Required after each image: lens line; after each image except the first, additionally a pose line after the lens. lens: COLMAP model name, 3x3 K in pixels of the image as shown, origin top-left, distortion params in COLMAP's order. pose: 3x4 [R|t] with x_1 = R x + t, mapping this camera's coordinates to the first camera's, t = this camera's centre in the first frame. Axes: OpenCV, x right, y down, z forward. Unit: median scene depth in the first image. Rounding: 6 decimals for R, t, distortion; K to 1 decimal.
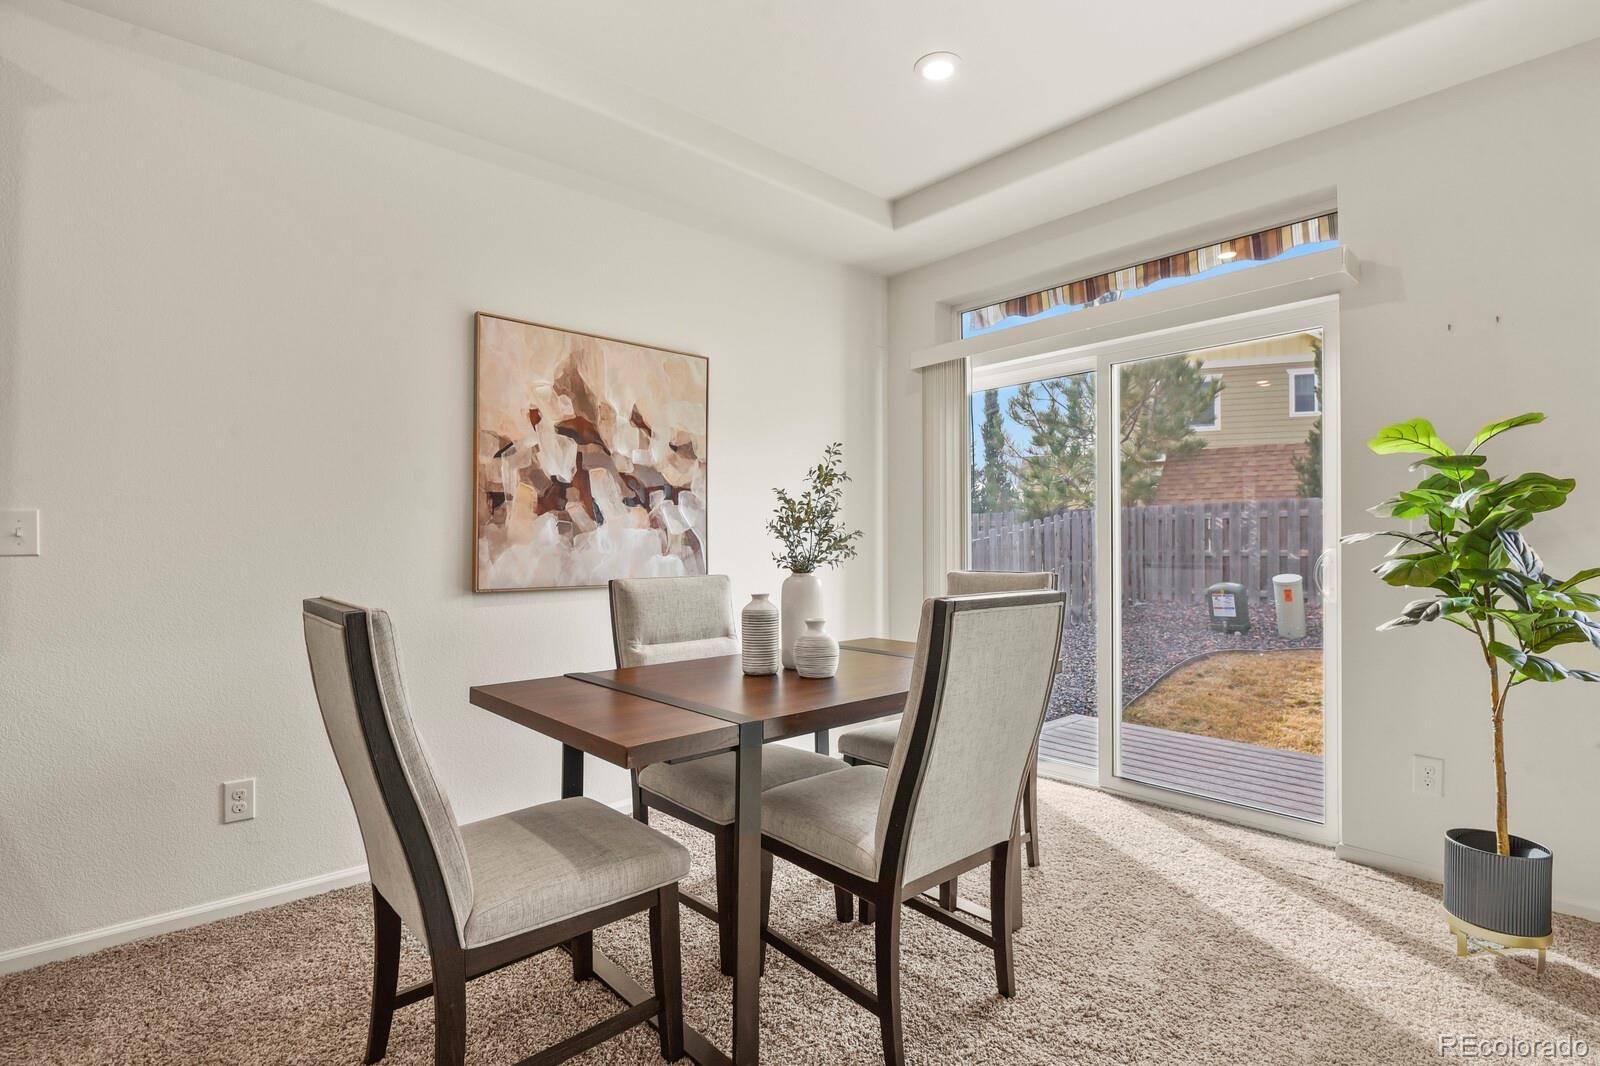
lens RADIAL K [[781.5, 0, 799.3], [0, 781.5, 531.9], [0, 0, 1]] dist [-0.016497, -0.003092]
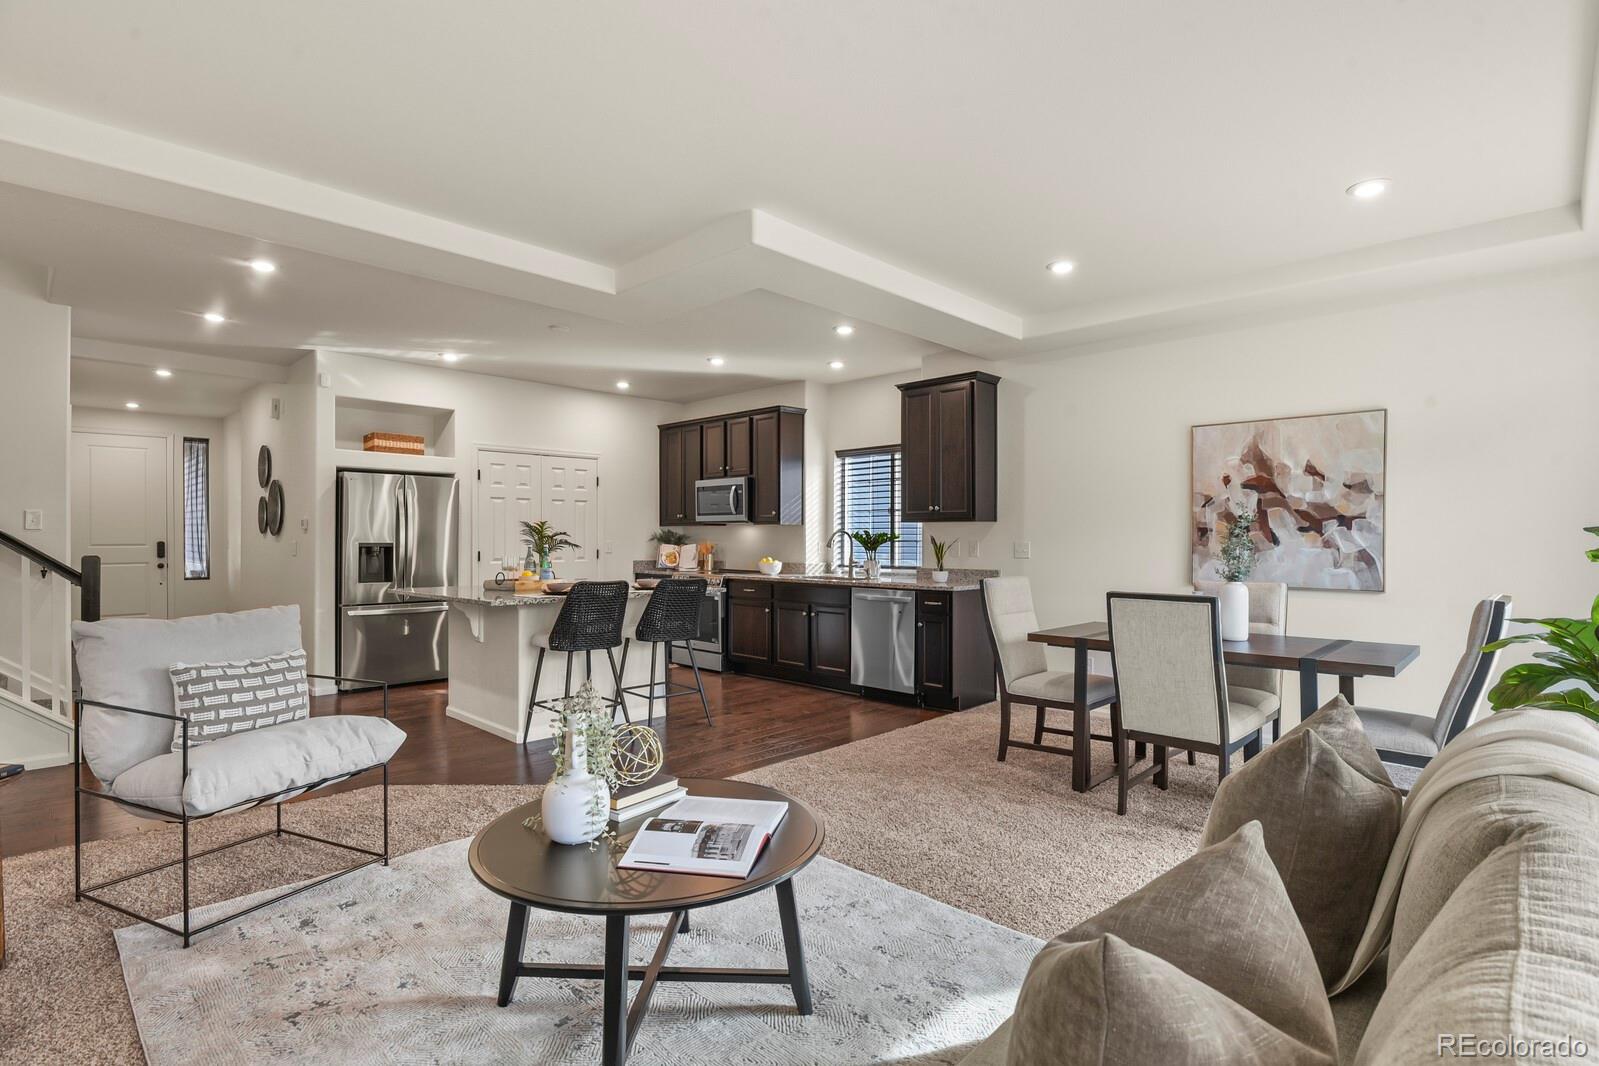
lens RADIAL K [[781.0, 0, 803.4], [0, 781.0, 539.3], [0, 0, 1]] dist [-0.016497, -0.003092]
pose [[0.062830, 0.003608, -0.998018, 1.267101], [0.014542, 0.999884, 0.004530, -0.044935], [0.997918, -0.014798, 0.062770, 0.004363]]
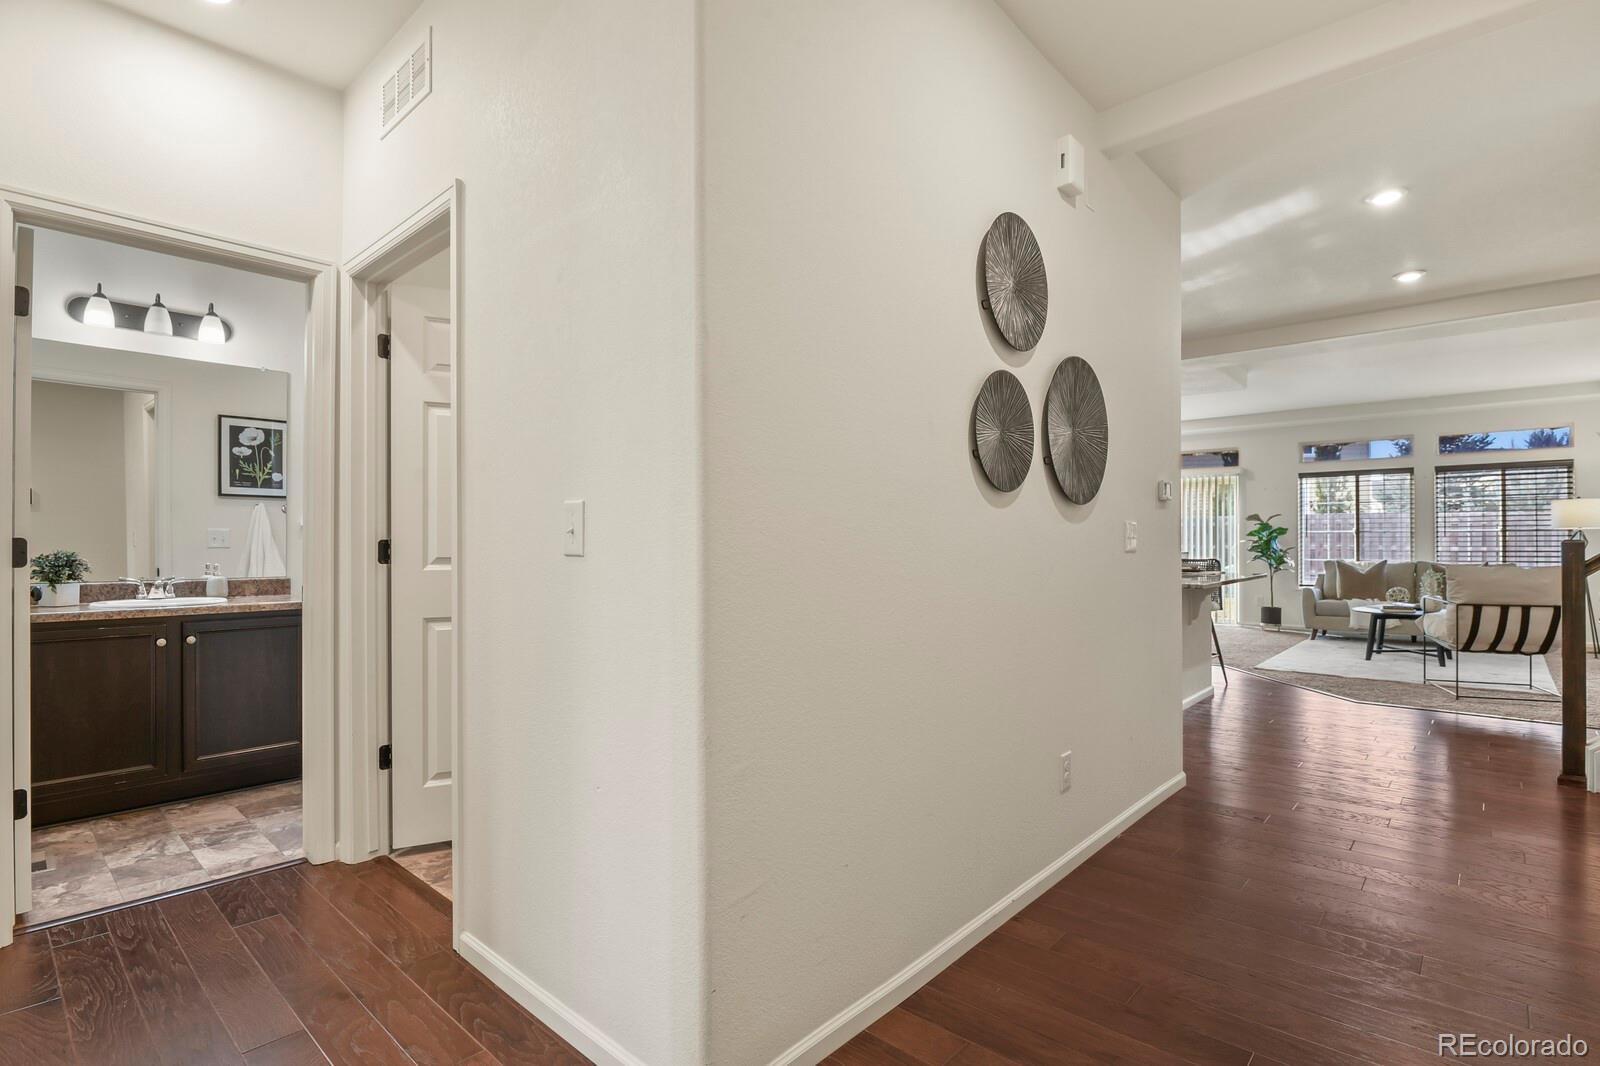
lens RADIAL K [[781.5, 0, 809.1], [0, 781.5, 540.8], [0, 0, 1]] dist [-0.016497, -0.003092]
pose [[0.993548, 0.002340, 0.113385, -1.724453], [-0.003845, 0.999907, 0.013054, -0.034506], [-0.113344, -0.013406, 0.993465, -2.402574]]
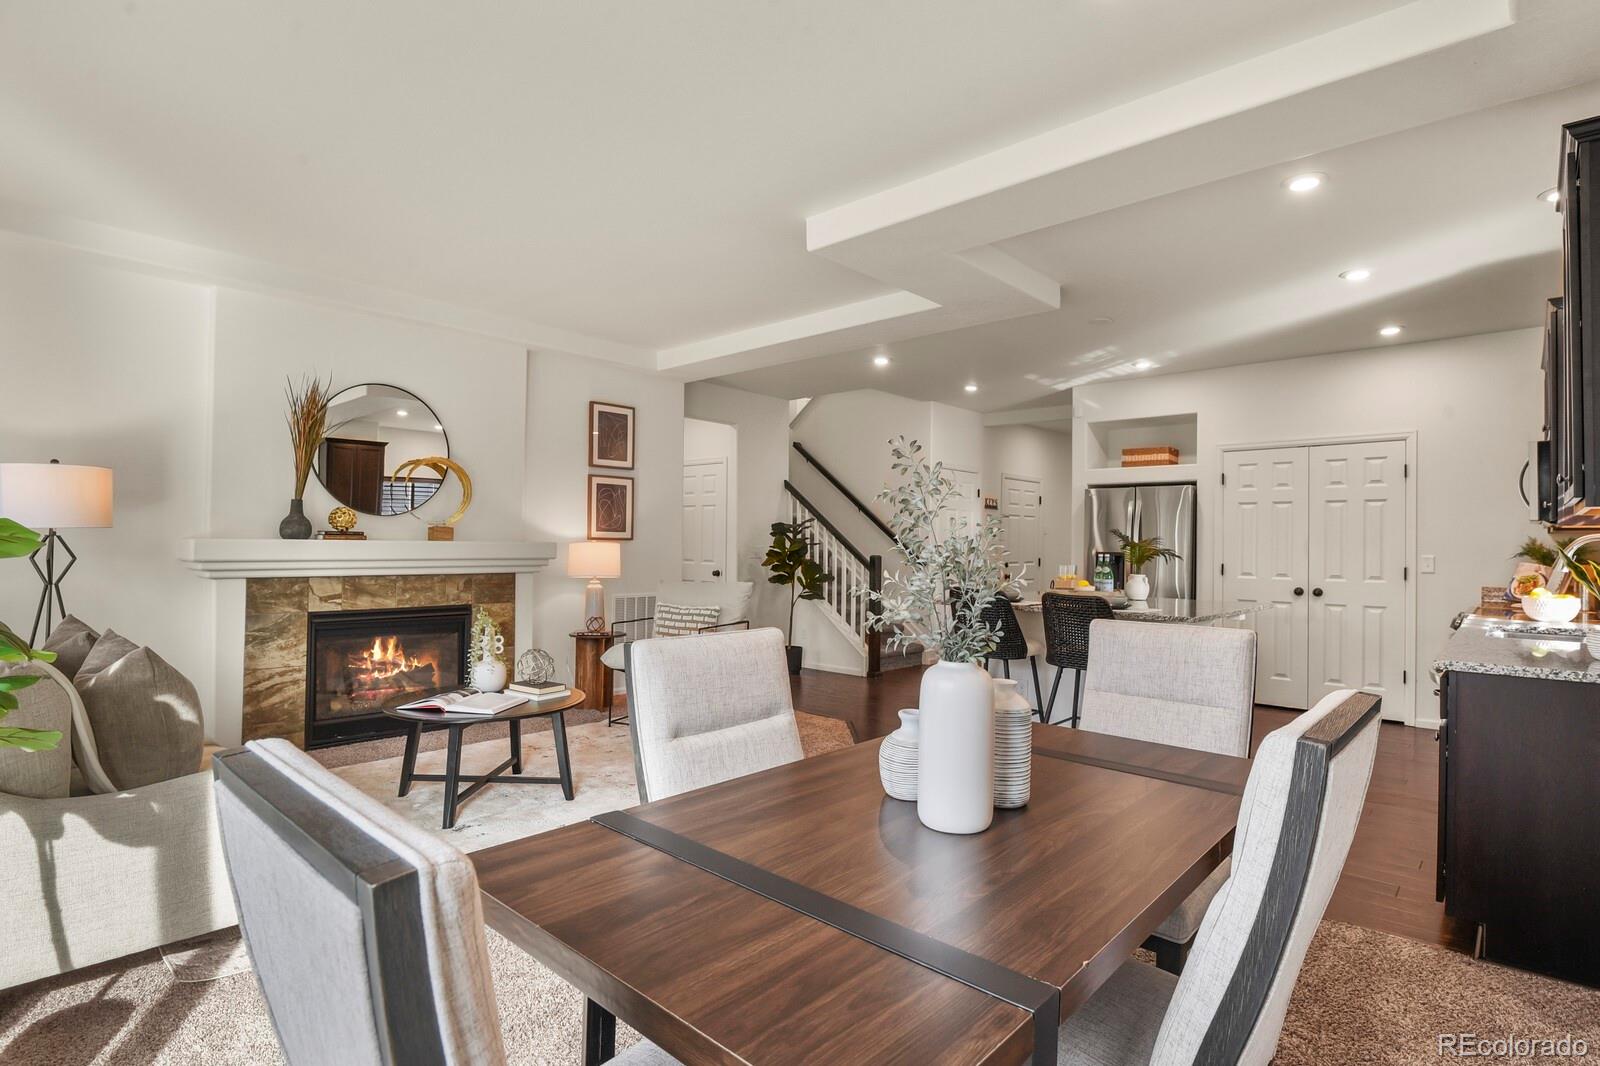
lens RADIAL K [[781.5, 0, 800.5], [0, 781.5, 548.6], [0, 0, 1]] dist [-0.016497, -0.003092]
pose [[-0.994619, -0.009635, -0.103149, 0.166211], [-0.008678, 0.999915, -0.009718, -0.020362], [0.103234, -0.008771, -0.994618, 1.241143]]
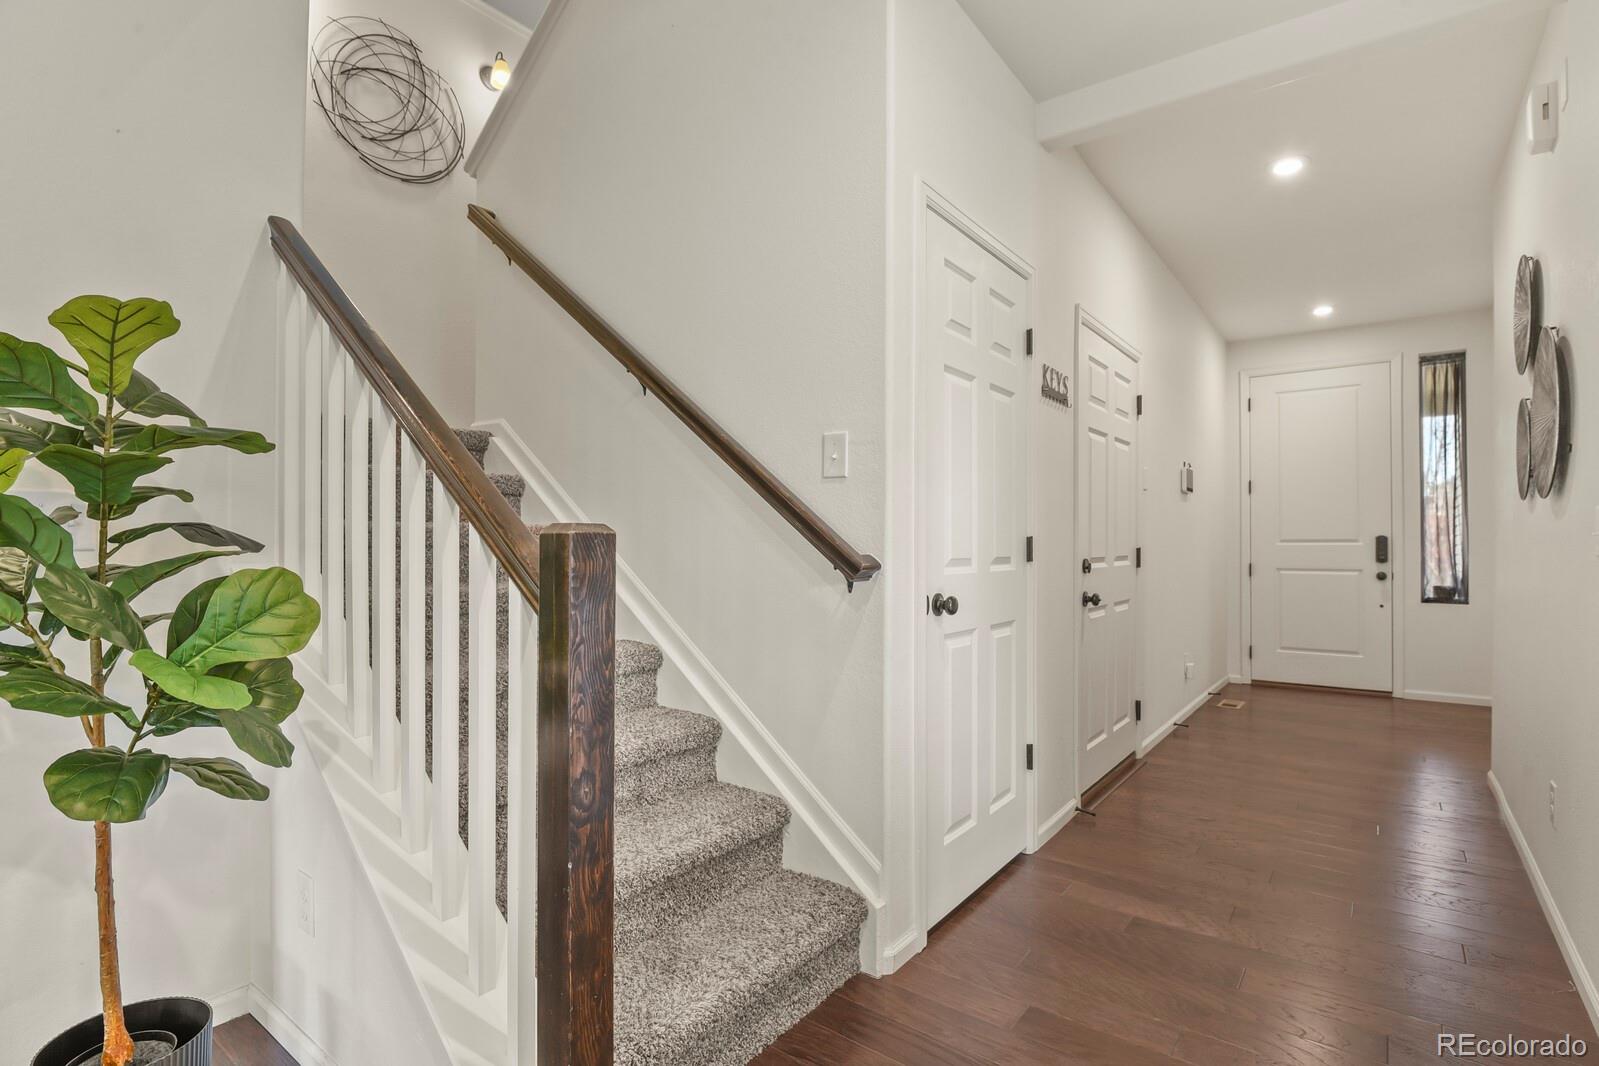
lens RADIAL K [[781.0, 0, 788.0], [0, 781.0, 541.4], [0, 0, 1]] dist [-0.016497, -0.003092]
pose [[-0.981622, -0.002807, -0.190813, -0.379520], [0.000258, 0.999871, -0.016038, -0.011864], [0.190833, -0.015793, -0.981495, -0.902098]]
